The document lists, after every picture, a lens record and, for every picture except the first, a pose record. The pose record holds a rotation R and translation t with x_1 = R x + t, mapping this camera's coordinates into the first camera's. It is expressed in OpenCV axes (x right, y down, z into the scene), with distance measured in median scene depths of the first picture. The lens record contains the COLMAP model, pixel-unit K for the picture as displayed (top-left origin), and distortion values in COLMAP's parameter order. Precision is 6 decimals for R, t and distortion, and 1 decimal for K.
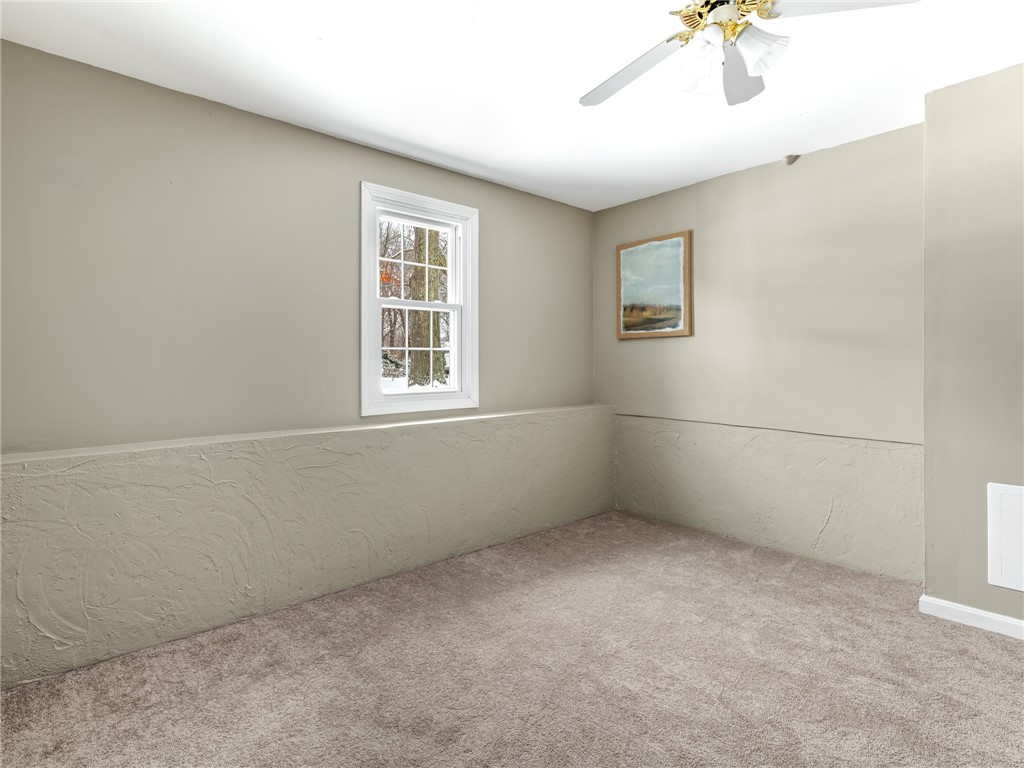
lens RADIAL K [[510.3, 0, 491.7], [0, 510.3, 361.8], [0, 0, 1]] dist [0.002144, -0.001987]
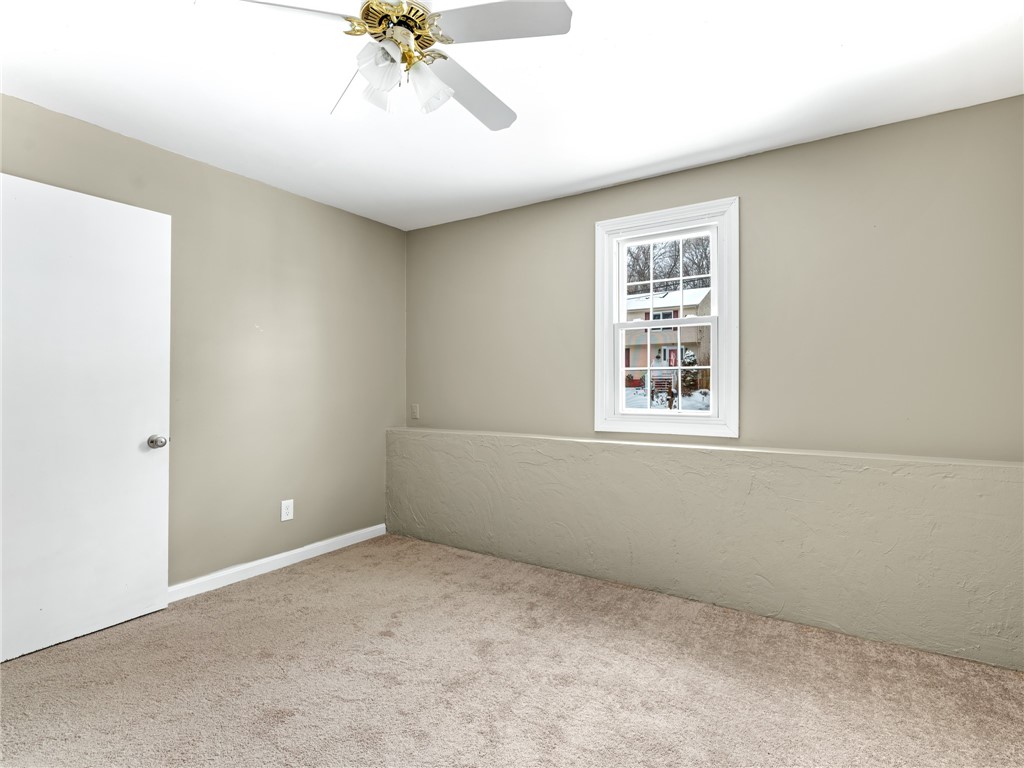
lens RADIAL K [[510.3, 0, 508.2], [0, 510.3, 385.1], [0, 0, 1]] dist [0.002144, -0.001987]
pose [[0.299440, -0.000731, -0.954115, 0.764844], [0.001520, 0.999999, -0.000289, 0.005262], [0.954114, -0.001363, 0.299441, 0.479897]]
